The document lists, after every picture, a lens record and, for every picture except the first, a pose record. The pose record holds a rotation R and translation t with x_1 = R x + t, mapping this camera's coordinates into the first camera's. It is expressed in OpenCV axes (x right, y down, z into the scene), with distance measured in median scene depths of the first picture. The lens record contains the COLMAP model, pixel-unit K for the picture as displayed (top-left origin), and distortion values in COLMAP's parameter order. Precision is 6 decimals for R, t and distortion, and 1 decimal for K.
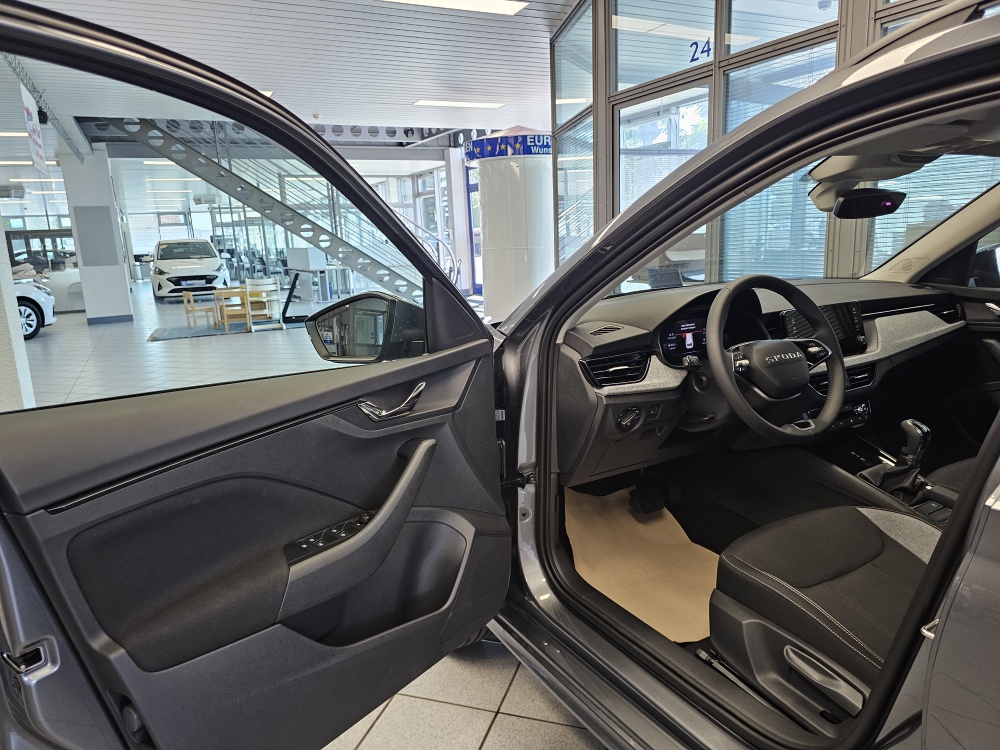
lens RADIAL K [[688.6, 0, 497.5], [0, 688.6, 379.6], [0, 0, 1]] dist [0.044696, -0.052233]
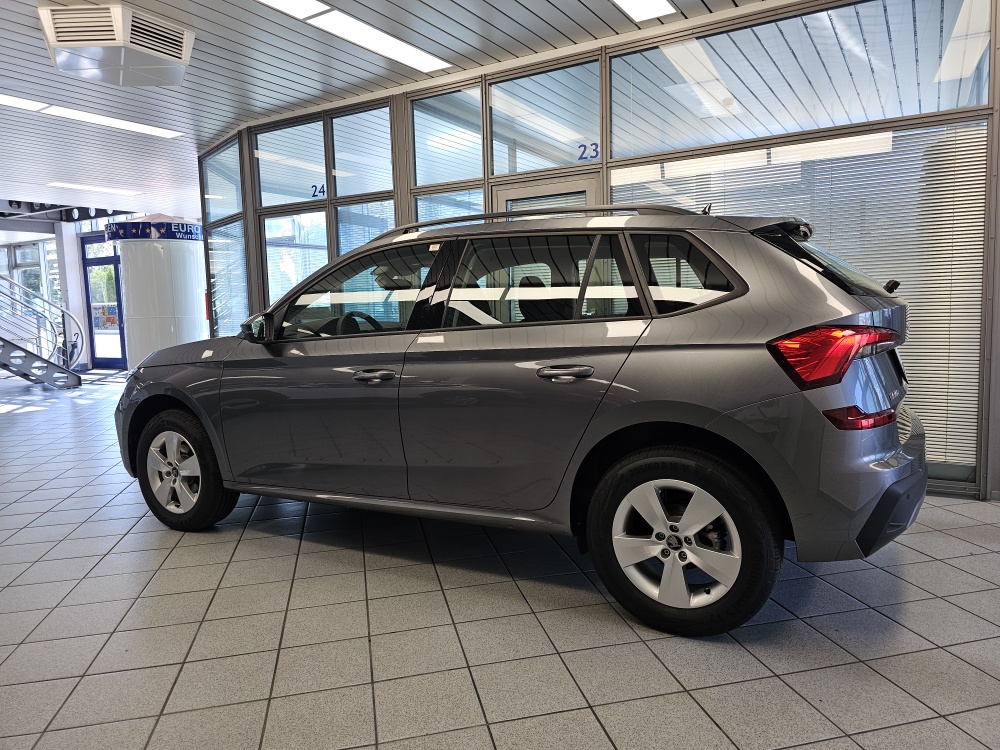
lens RADIAL K [[688.6, 0, 516.0], [0, 688.6, 366.4], [0, 0, 1]] dist [0.044696, -0.052233]
pose [[0.849801, -0.029855, 0.526258, -0.115553], [0.100060, 0.989378, -0.105449, 0.094578], [-0.517520, 0.142268, 0.843761, -0.351369]]
